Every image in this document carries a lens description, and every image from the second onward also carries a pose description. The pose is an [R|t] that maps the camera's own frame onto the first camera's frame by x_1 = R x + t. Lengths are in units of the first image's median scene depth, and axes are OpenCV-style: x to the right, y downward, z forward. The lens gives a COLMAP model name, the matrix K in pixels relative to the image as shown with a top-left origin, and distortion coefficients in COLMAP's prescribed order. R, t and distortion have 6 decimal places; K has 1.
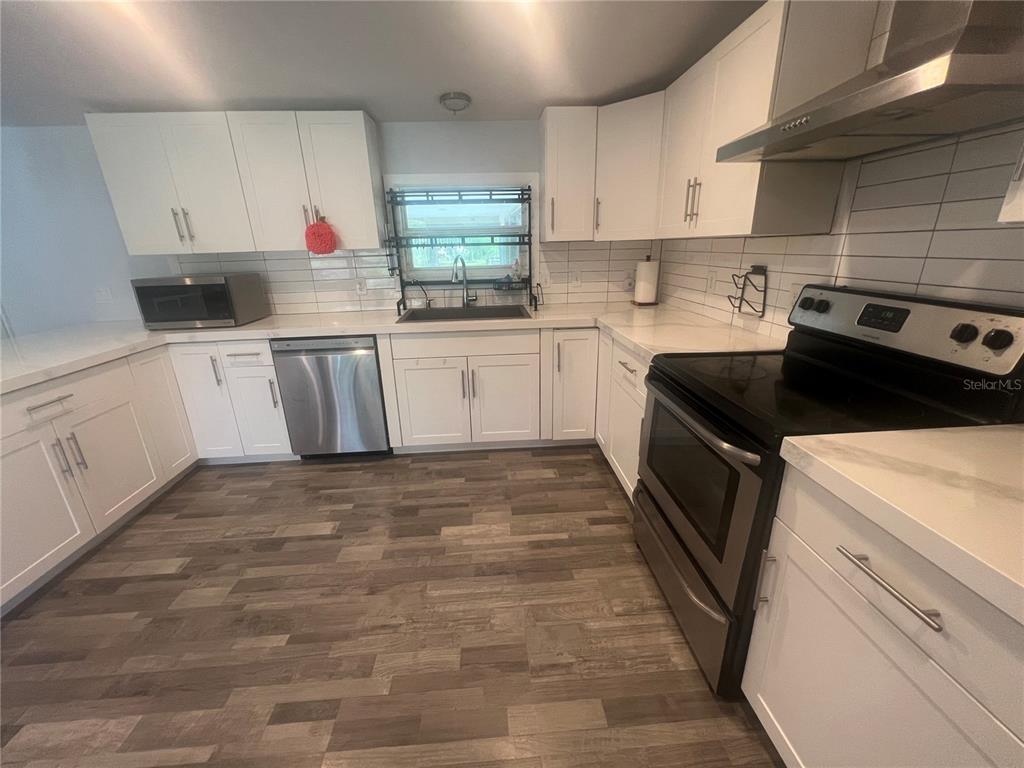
lens RADIAL K [[411.3, 0, 509.7], [0, 411.3, 381.2], [0, 0, 1]] dist [-0.000897, 0.000407]
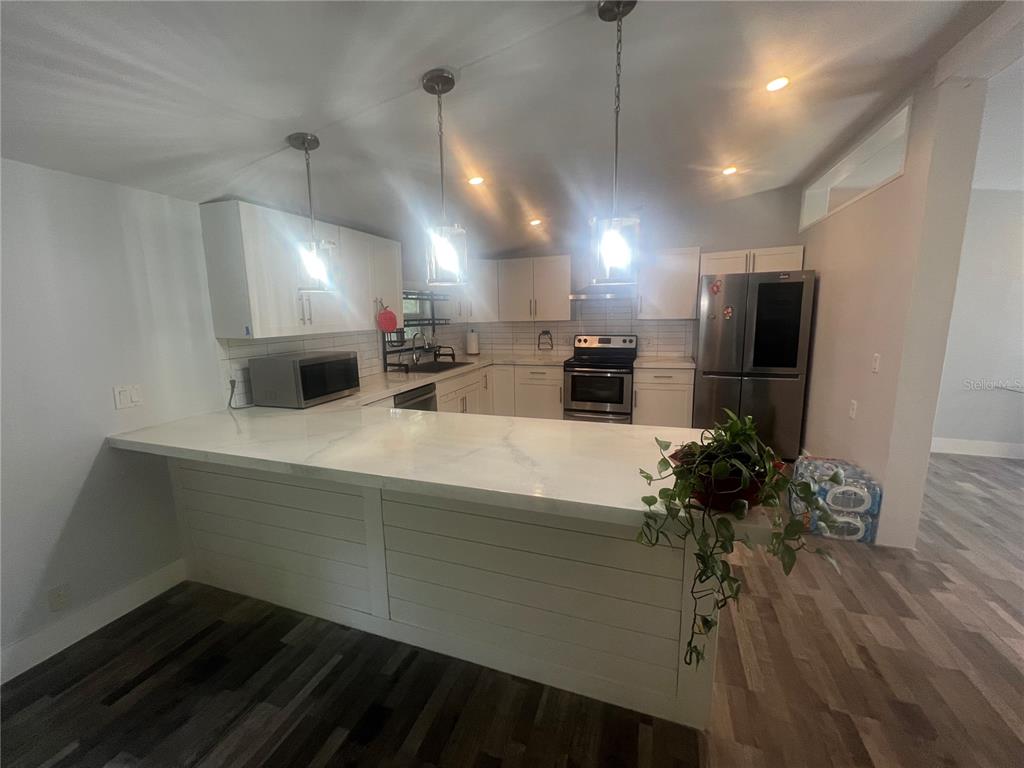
lens RADIAL K [[411.3, 0, 509.7], [0, 411.3, 381.2], [0, 0, 1]] dist [-0.000897, 0.000407]
pose [[0.400807, -0.133541, 0.906378, -1.845337], [0.297078, 0.954808, 0.009307, -0.055797], [-0.866659, 0.265534, 0.422366, 0.139240]]
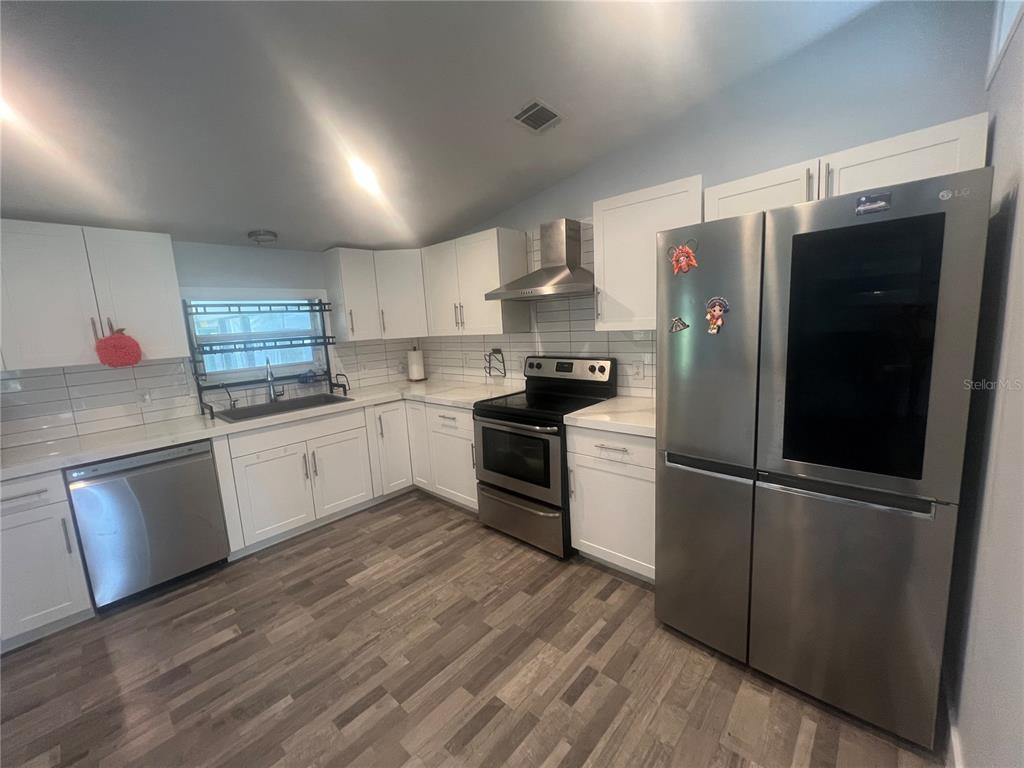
lens RADIAL K [[411.3, 0, 509.7], [0, 411.3, 381.2], [0, 0, 1]] dist [-0.000897, 0.000407]
pose [[0.723523, -0.117891, 0.680159, -0.542000], [0.253264, 0.961932, -0.102681, 0.048901], [-0.642162, 0.246552, 0.725838, -0.278950]]
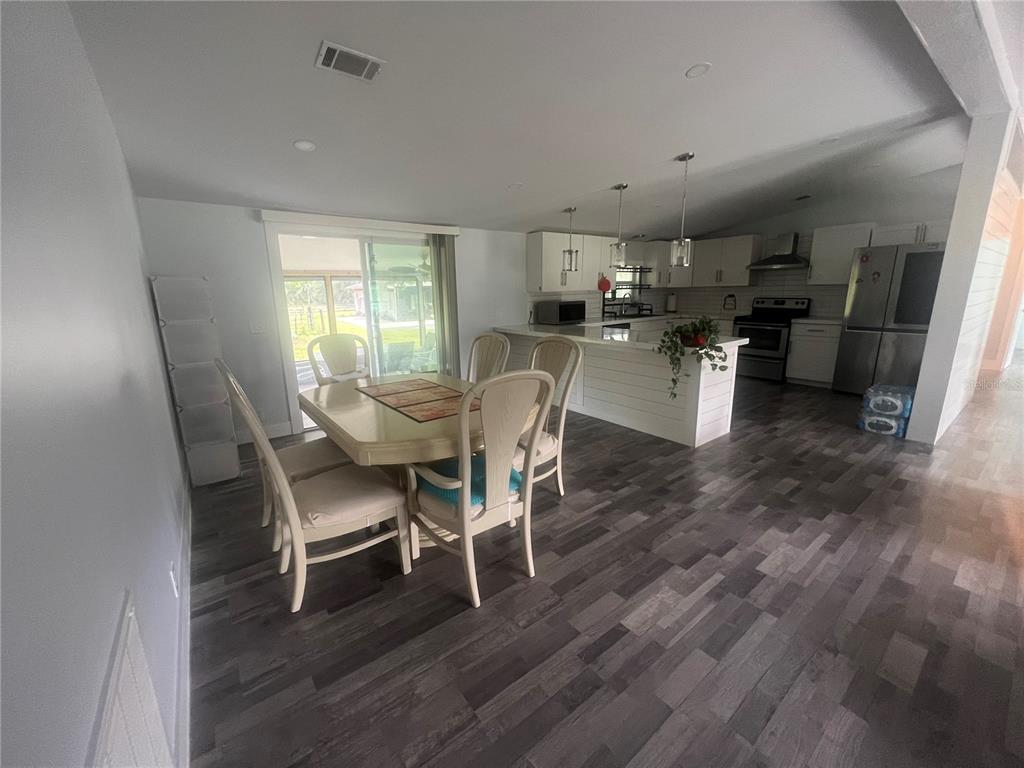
lens RADIAL K [[409.8, 0, 509.4], [0, 409.8, 382.6], [0, 0, 1]] dist [0.000401, -0.000017]
pose [[0.835239, -0.115451, 0.537631, -2.698146], [0.172322, 0.983417, -0.056533, 0.300446], [-0.522189, 0.139864, 0.841283, -0.770500]]
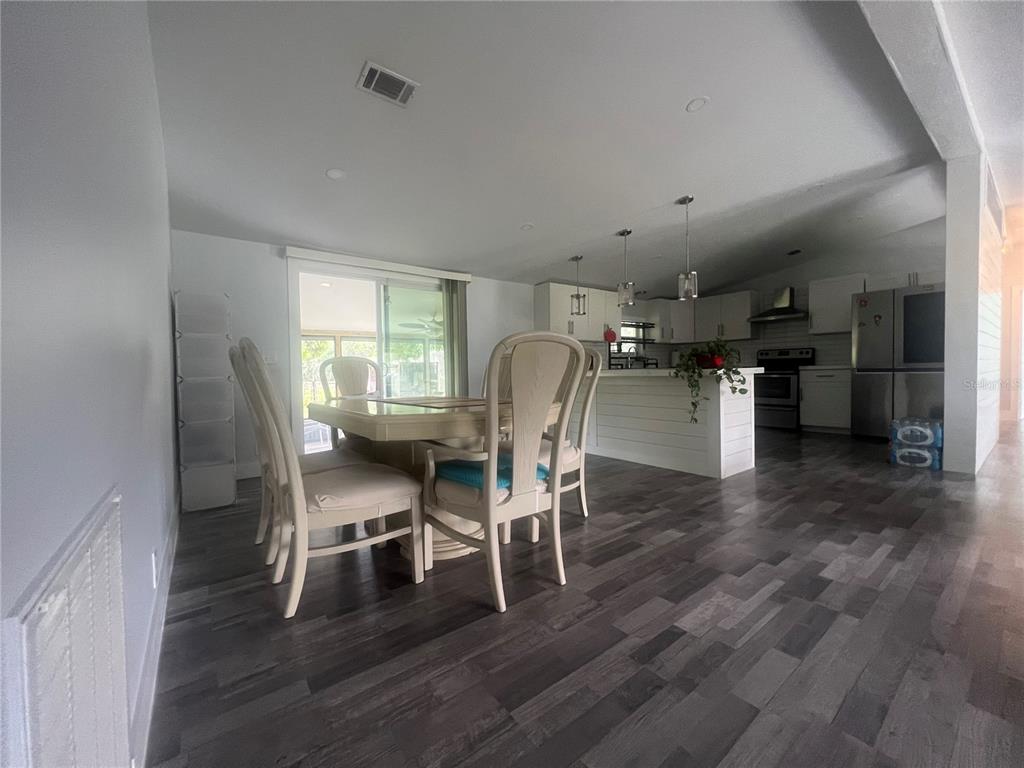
lens RADIAL K [[409.8, 0, 509.4], [0, 409.8, 382.6], [0, 0, 1]] dist [0.000401, -0.000017]
pose [[0.835277, -0.009089, 0.549754, -2.736107], [0.173244, 0.953284, -0.247460, 0.495927], [-0.521822, 0.301939, 0.797831, -0.661437]]
